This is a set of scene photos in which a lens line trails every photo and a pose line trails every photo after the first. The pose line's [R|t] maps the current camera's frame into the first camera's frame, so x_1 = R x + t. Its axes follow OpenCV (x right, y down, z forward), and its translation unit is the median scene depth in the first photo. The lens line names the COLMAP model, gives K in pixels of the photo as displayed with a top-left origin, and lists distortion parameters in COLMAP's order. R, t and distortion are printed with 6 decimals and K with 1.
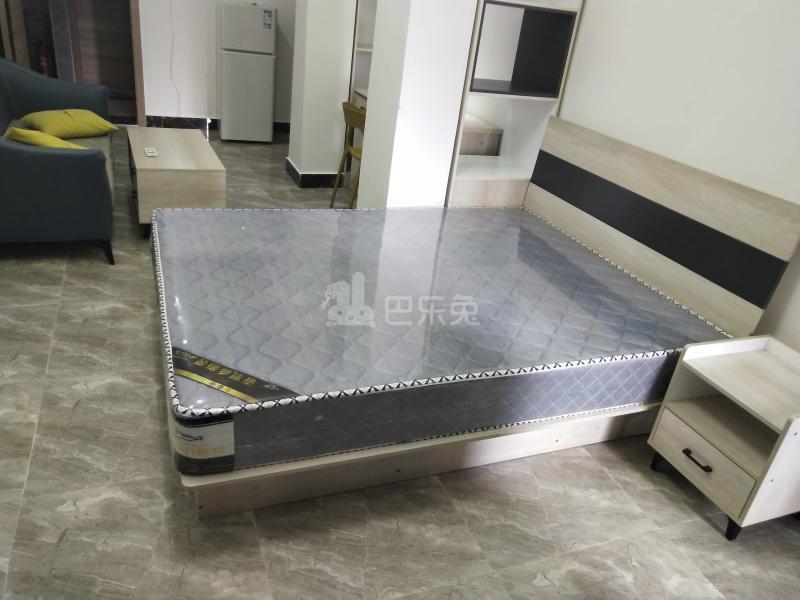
lens RADIAL K [[618.2, 0, 400.0], [0, 618.2, 300.0], [0, 0, 1]] dist [0.046661, 0.003504]
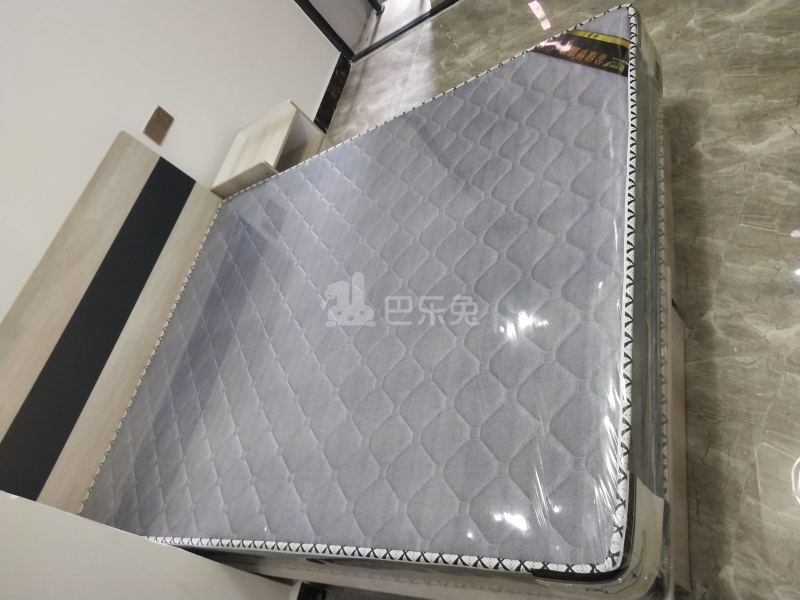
lens RADIAL K [[465.8, 0, 400.0], [0, 465.8, 300.0], [0, 0, 1]] dist [0.006001, 0.005087]
pose [[-0.746914, -0.321879, 0.581820, -0.539338], [0.615631, -0.004148, 0.788024, -0.660432], [-0.251235, 0.946772, 0.201257, 1.202866]]
